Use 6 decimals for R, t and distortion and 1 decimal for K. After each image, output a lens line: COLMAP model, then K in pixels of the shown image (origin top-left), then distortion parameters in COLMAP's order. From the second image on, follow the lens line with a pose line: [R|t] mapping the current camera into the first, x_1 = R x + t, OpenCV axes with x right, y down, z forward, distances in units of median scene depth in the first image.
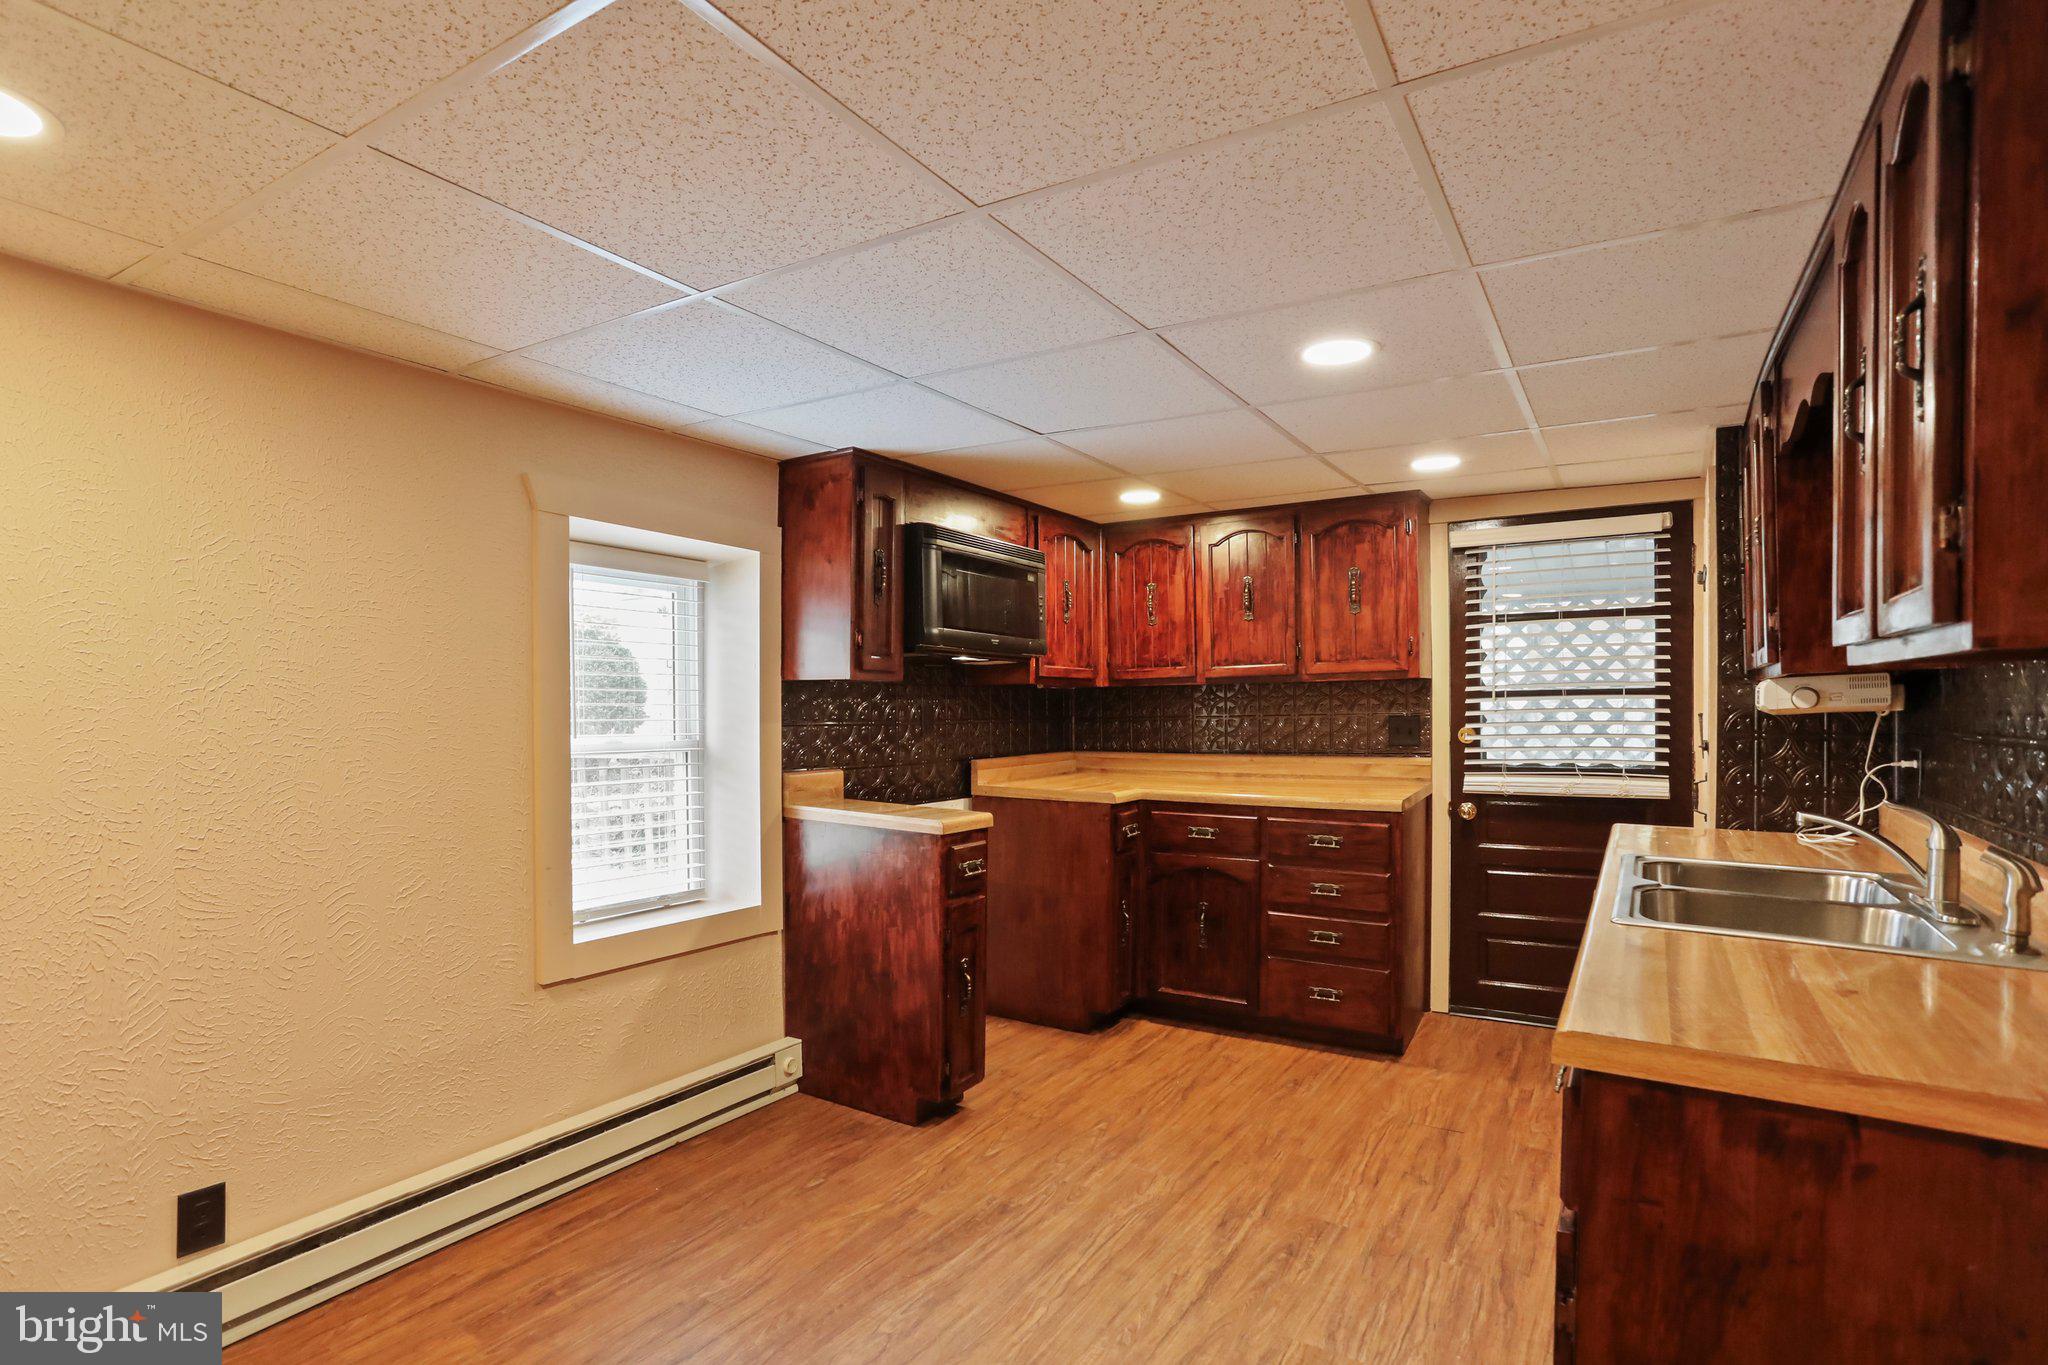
lens RADIAL K [[1021.4, 0, 1014.4], [0, 1021.4, 738.7], [0, 0, 1]] dist [-0.054323, 0.044195]
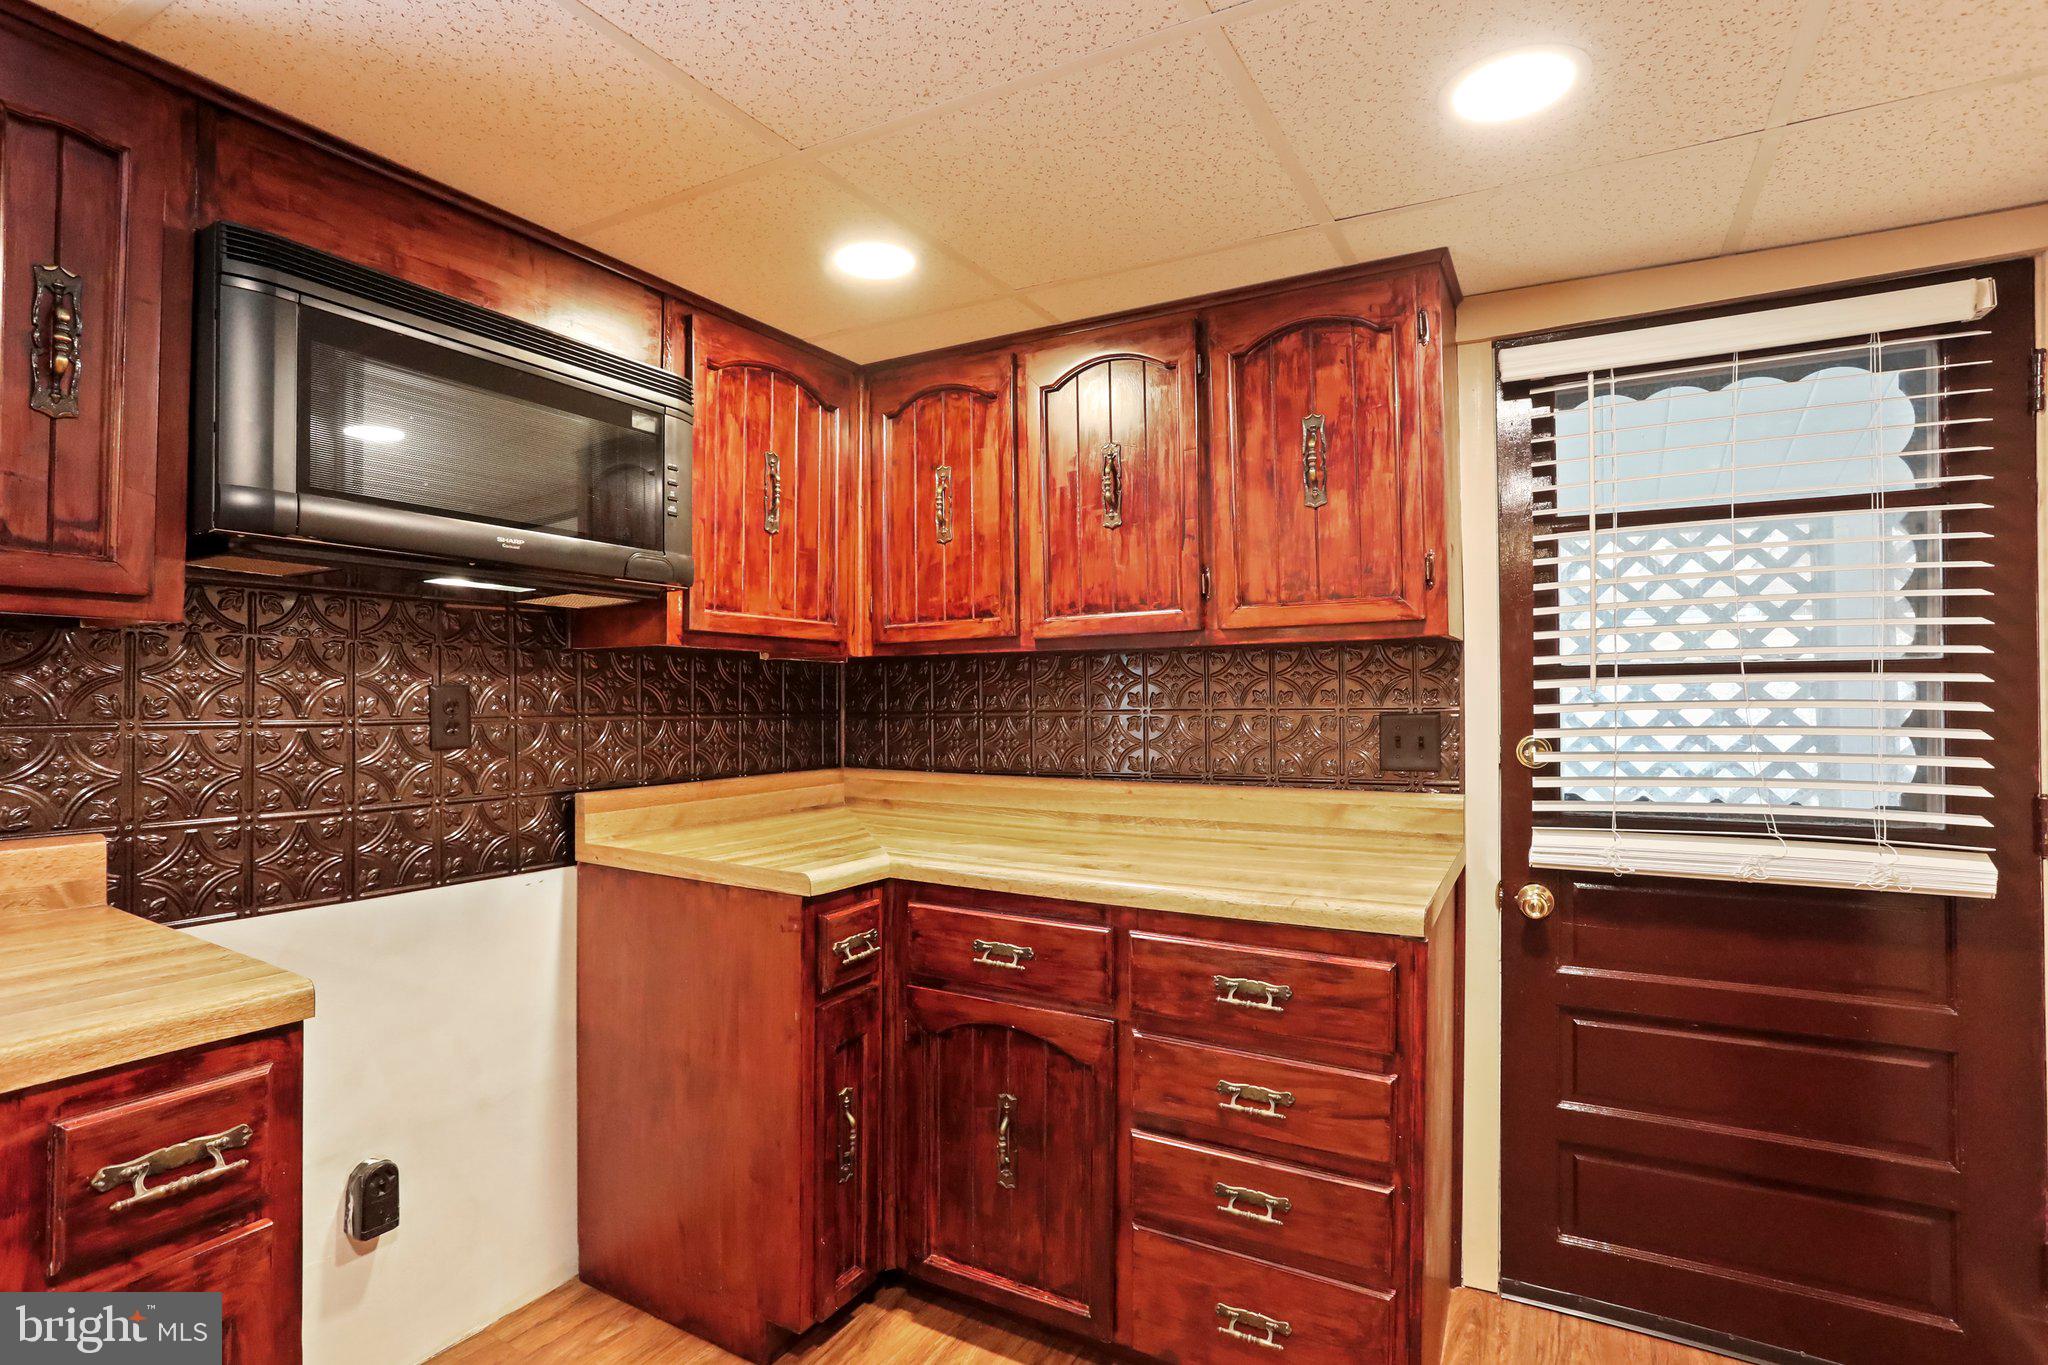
lens RADIAL K [[997.4, 0, 1014.1], [0, 997.4, 694.4], [0, 0, 1]] dist [-0.060114, 0.038860]
pose [[0.999535, 0.006533, 0.029786, 0.172757], [-0.005548, 0.999439, -0.033040, -0.014635], [-0.029986, 0.032860, 0.999010, 0.518752]]
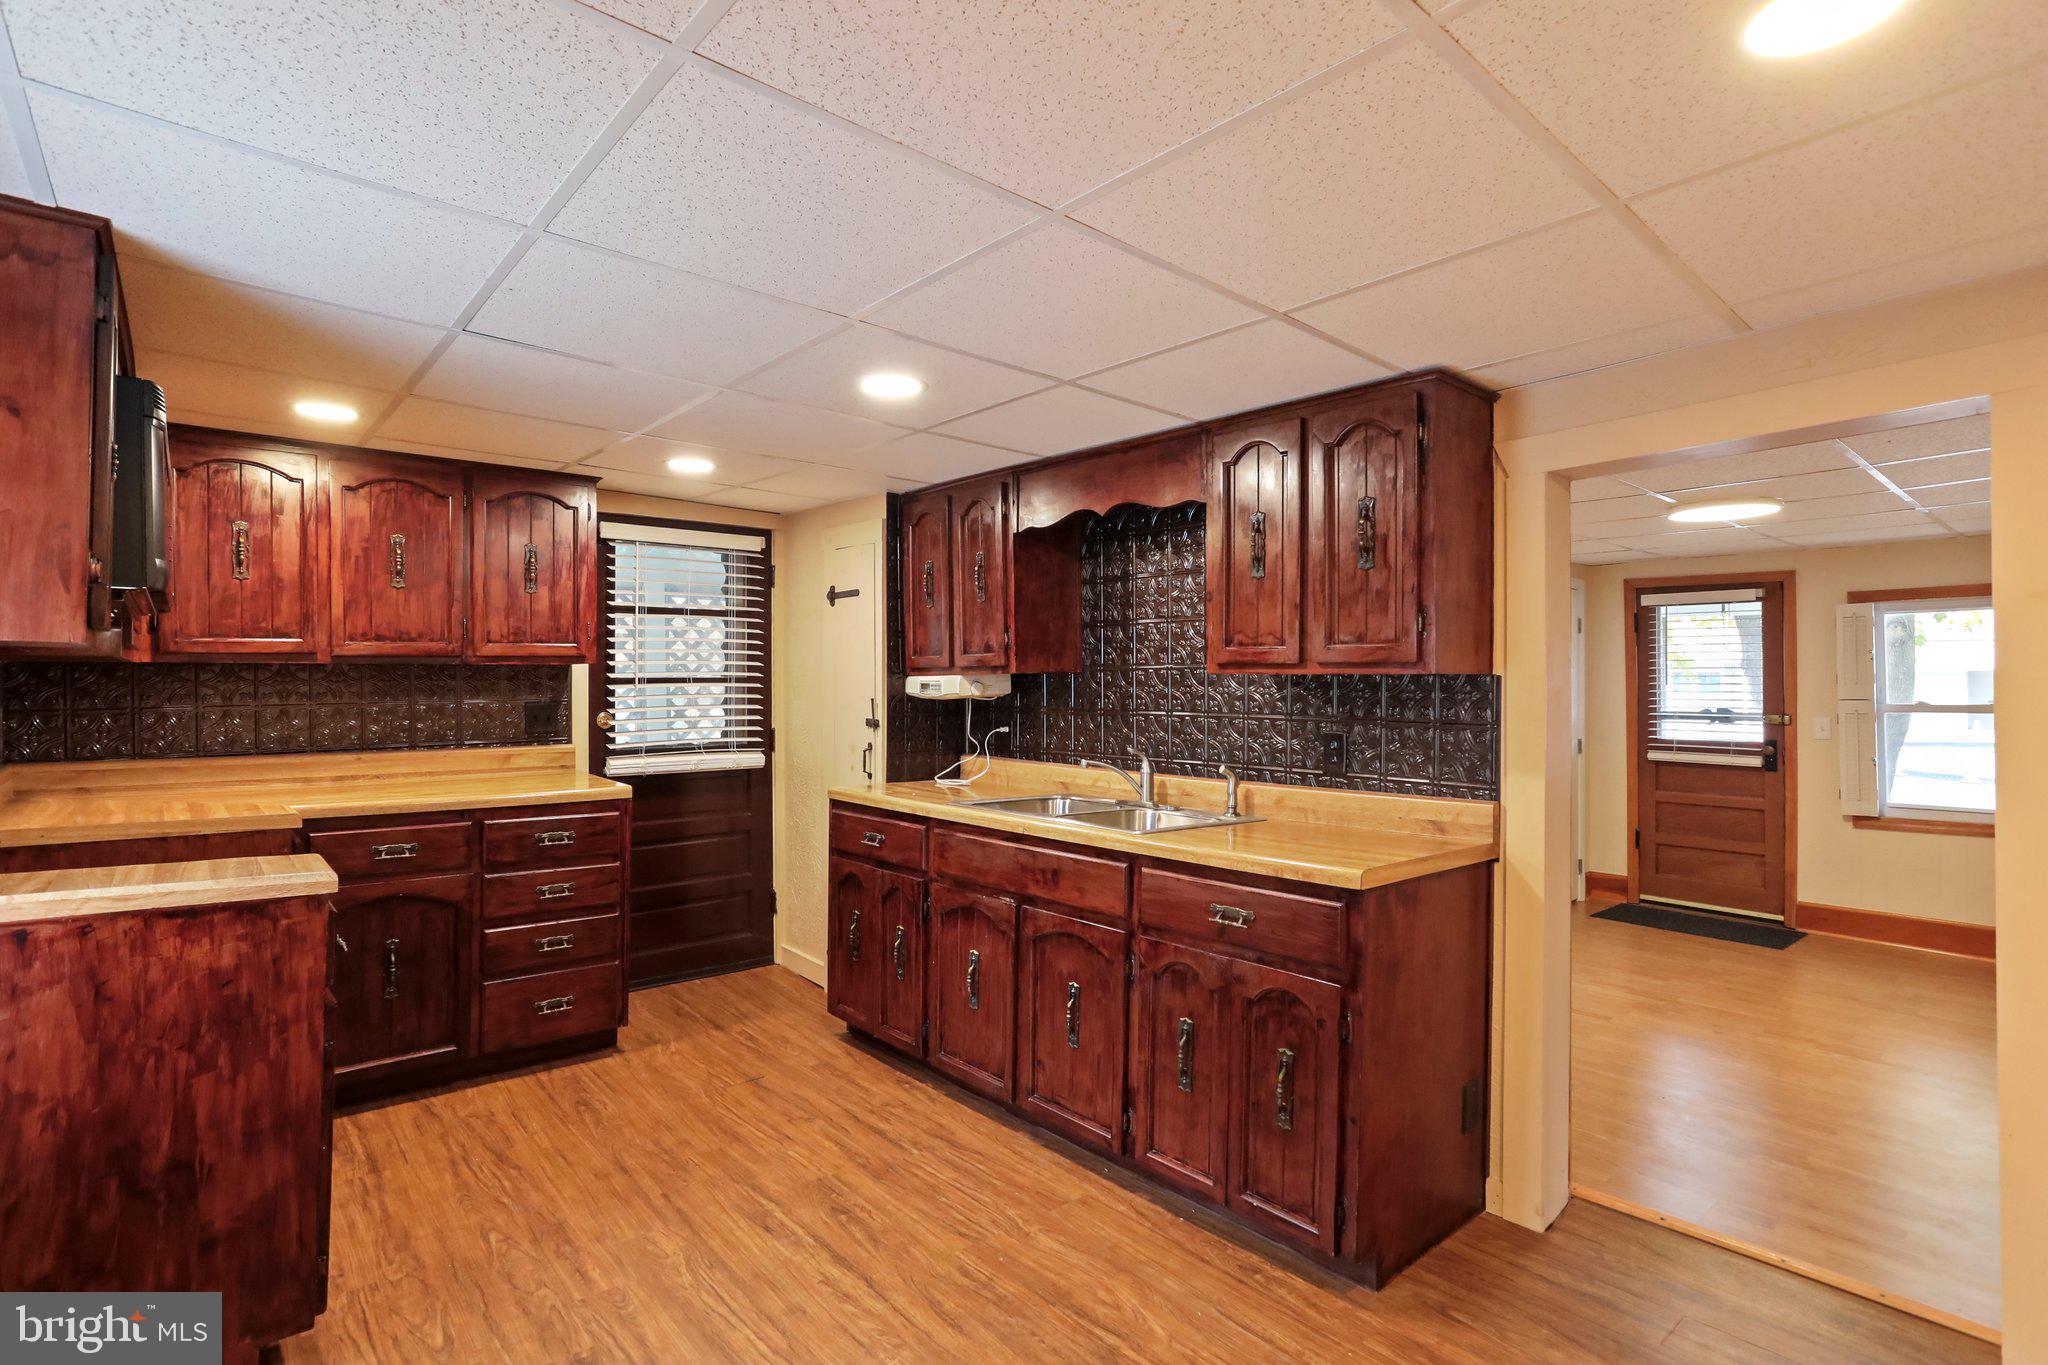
lens RADIAL K [[1006.8, 0, 1024.0], [0, 1006.8, 682.5], [0, 0, 1]] dist [-0.050317, 0.029631]
pose [[0.295830, 0.010646, 0.955181, -0.400879], [0.025994, 0.999478, -0.019191, -0.011450], [-0.954887, 0.030507, 0.295399, 0.296321]]
